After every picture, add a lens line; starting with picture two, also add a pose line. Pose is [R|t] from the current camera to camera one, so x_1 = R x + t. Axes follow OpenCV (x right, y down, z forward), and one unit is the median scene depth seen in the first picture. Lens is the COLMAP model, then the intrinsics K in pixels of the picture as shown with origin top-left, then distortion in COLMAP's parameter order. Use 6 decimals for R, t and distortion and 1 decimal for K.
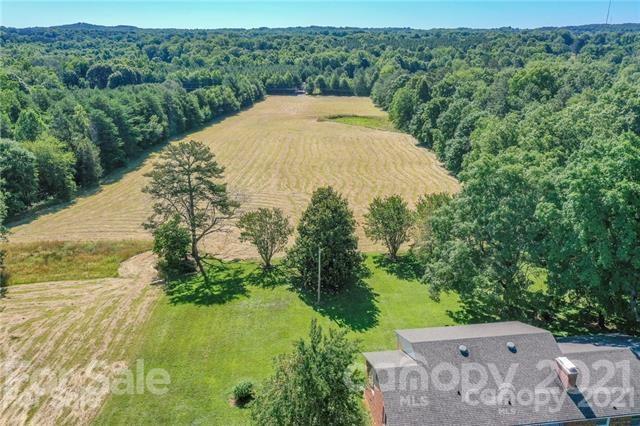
lens RADIAL K [[495.6, 0, 320.0], [0, 495.6, 213.0], [0, 0, 1]] dist [-0.002054, 0.002017]
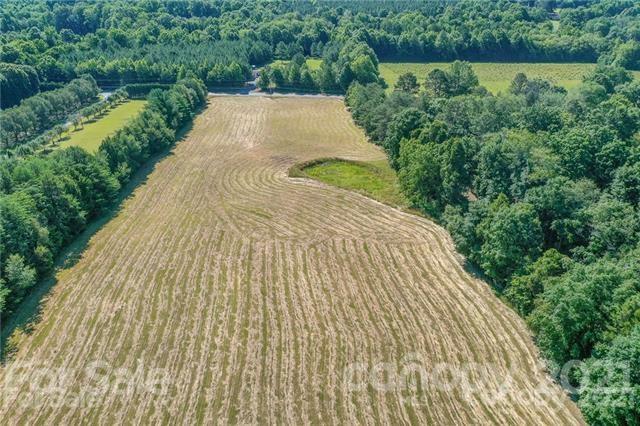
lens RADIAL K [[495.6, 0, 320.0], [0, 495.6, 213.0], [0, 0, 1]] dist [-0.002054, 0.002017]
pose [[0.993664, -0.048042, 0.101602, -0.022212], [0.037340, 0.993800, 0.104729, -0.129105], [-0.106003, -0.100272, 0.989297, 0.188524]]
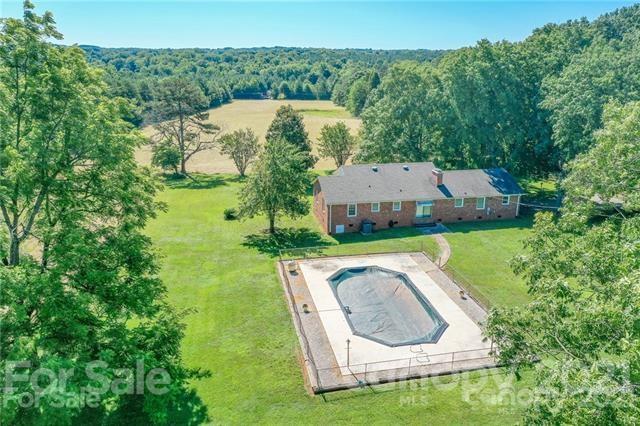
lens RADIAL K [[495.6, 0, 320.0], [0, 495.6, 213.0], [0, 0, 1]] dist [-0.002054, 0.002017]
pose [[0.997661, -0.015111, 0.066669, 0.001524], [0.017785, 0.999053, -0.039701, 0.049699], [-0.066006, 0.040794, 0.996985, -0.055216]]
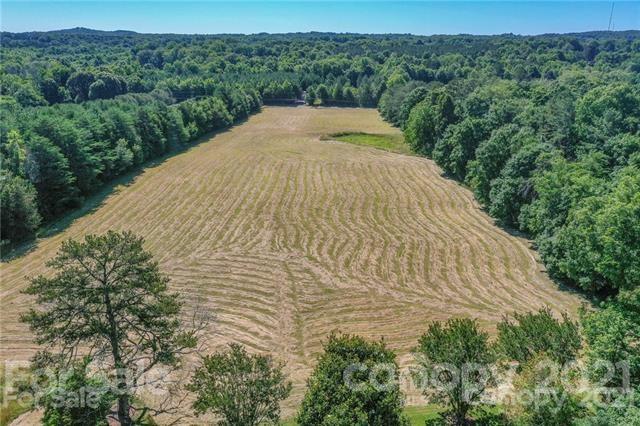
lens RADIAL K [[495.6, 0, 320.0], [0, 495.6, 213.0], [0, 0, 1]] dist [-0.002054, 0.002017]
pose [[0.999993, 0.003373, 0.001565, -0.004128], [-0.003357, 0.999943, -0.010099, -0.030451], [-0.001599, 0.010093, 0.999948, 0.082707]]
